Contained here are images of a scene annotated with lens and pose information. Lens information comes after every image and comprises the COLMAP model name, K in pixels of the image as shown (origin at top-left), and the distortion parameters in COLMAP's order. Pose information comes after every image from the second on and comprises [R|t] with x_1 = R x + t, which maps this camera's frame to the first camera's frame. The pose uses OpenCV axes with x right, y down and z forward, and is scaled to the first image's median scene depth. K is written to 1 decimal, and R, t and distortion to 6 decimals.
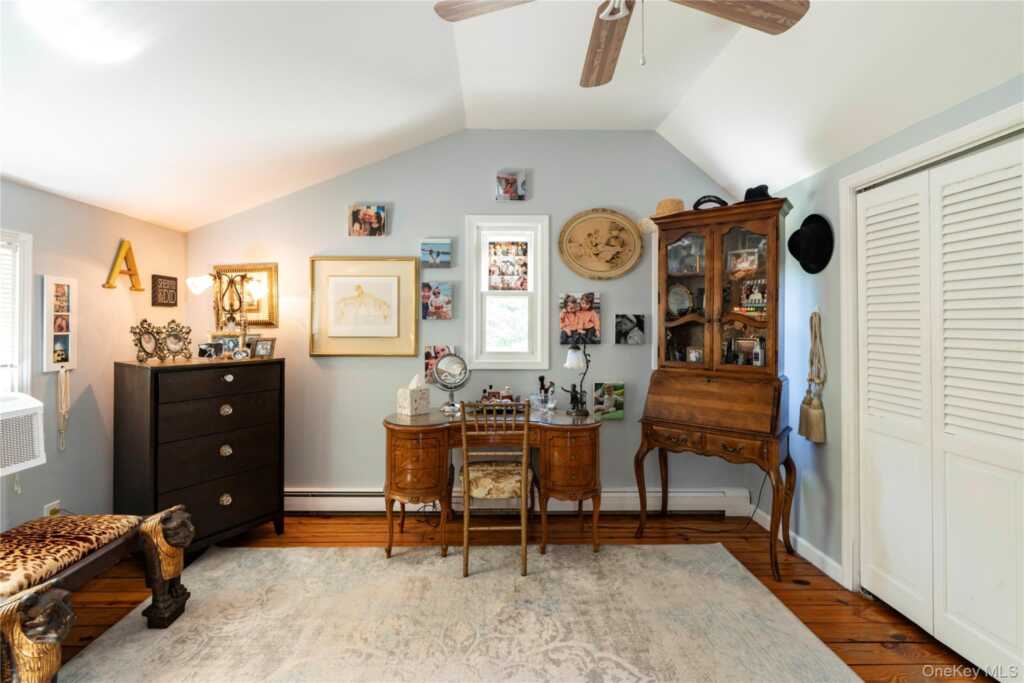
lens RADIAL K [[468.8, 0, 512.2], [0, 468.8, 333.2], [0, 0, 1]] dist [-0.012988, 0.002206]
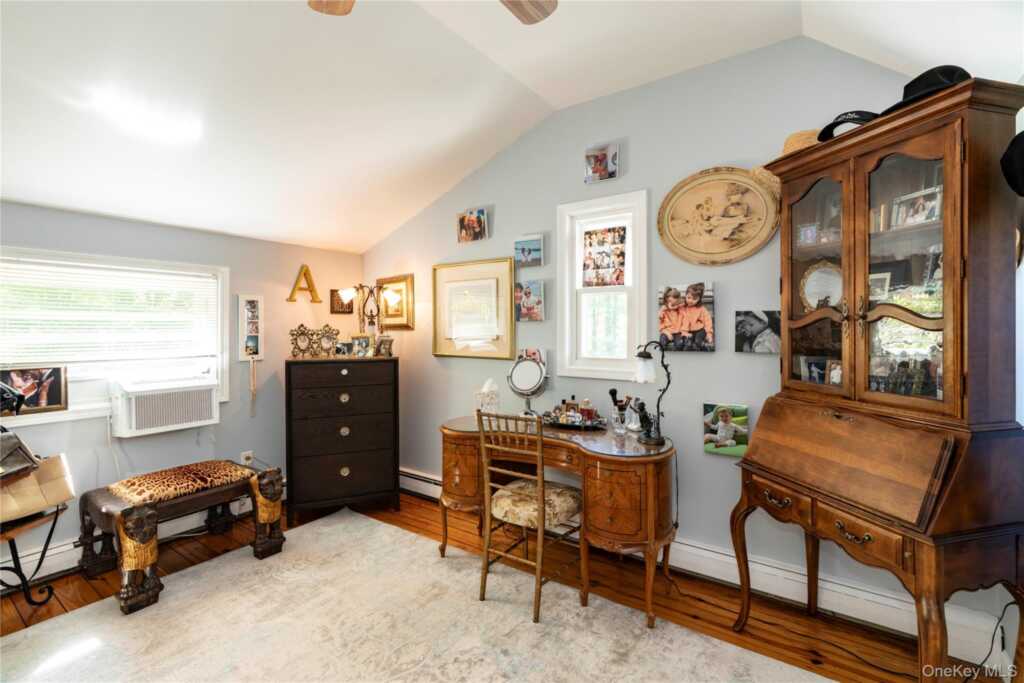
lens RADIAL K [[468.8, 0, 513.6], [0, 468.8, 335.6], [0, 0, 1]] dist [-0.012988, 0.002206]
pose [[0.807334, 0.005646, -0.590067, 0.392730], [-0.004515, 0.999984, 0.003391, -0.003582], [0.590077, -0.000073, 0.807347, 0.232621]]
